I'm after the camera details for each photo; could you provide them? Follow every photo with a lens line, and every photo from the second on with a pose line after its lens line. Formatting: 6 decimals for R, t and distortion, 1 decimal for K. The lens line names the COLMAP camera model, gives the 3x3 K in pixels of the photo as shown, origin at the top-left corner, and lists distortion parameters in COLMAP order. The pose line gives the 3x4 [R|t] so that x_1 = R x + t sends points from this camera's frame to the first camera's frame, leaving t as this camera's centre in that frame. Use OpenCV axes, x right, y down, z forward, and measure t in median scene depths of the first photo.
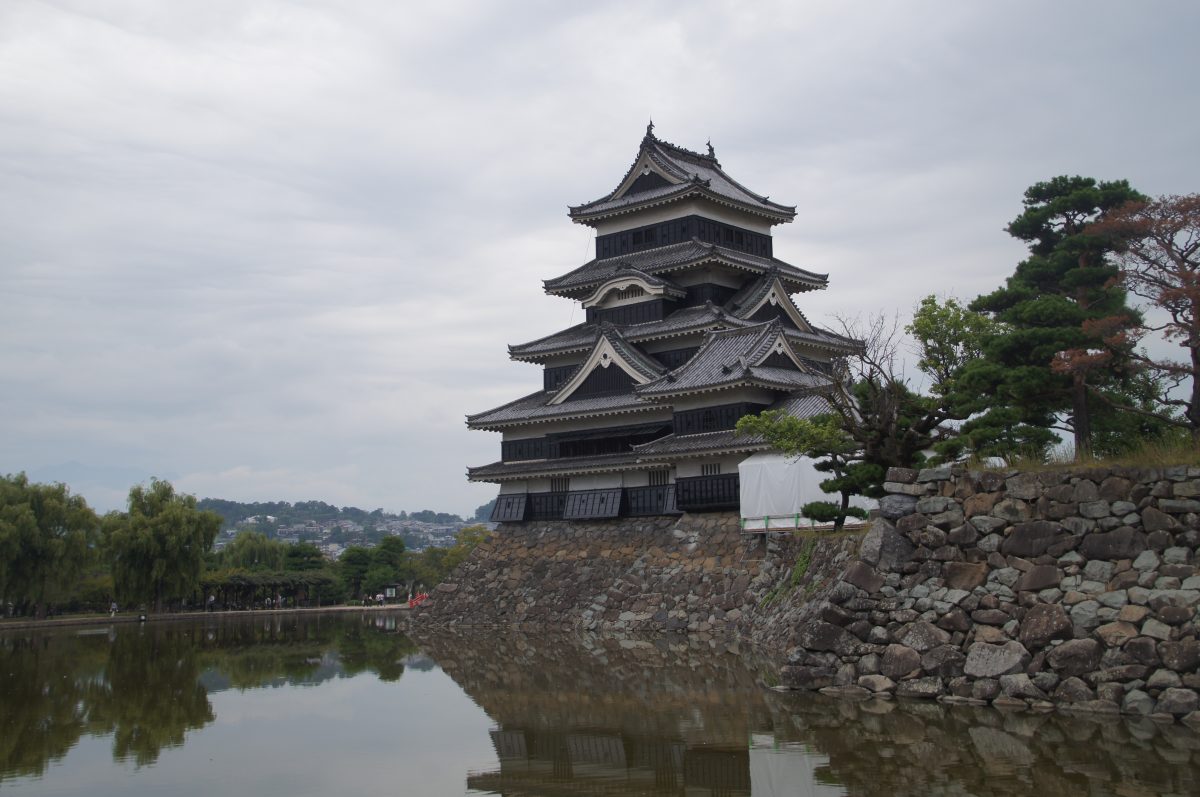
lens RADIAL K [[1461.1, 0, 565.1], [0, 1461.1, 367.7], [0, 0, 1]] dist [0.160381, 0.000000]
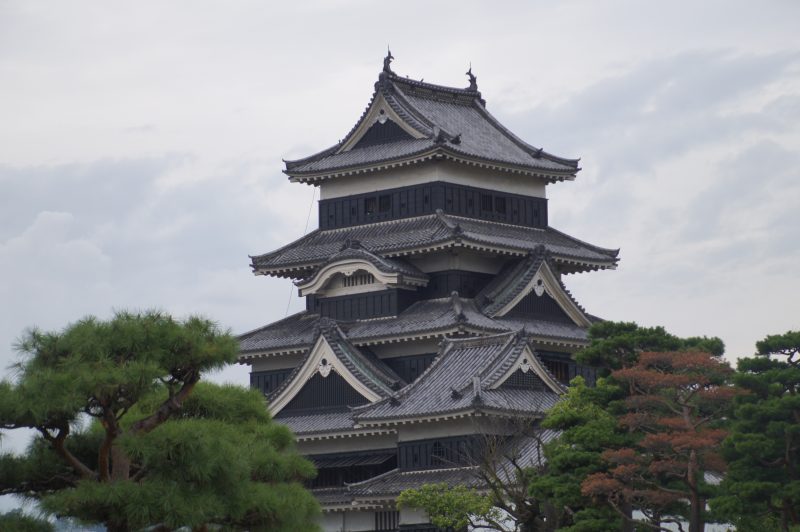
lens RADIAL K [[2770.4, 0, 400.2], [0, 2770.4, 256.6], [0, 0, 1]] dist [1.745575, 0.000000]
pose [[0.999981, 0.001010, 0.006118, 0.058719], [-0.001073, 0.999945, 0.010405, -0.079883], [-0.006107, -0.010411, 0.999927, -0.498659]]
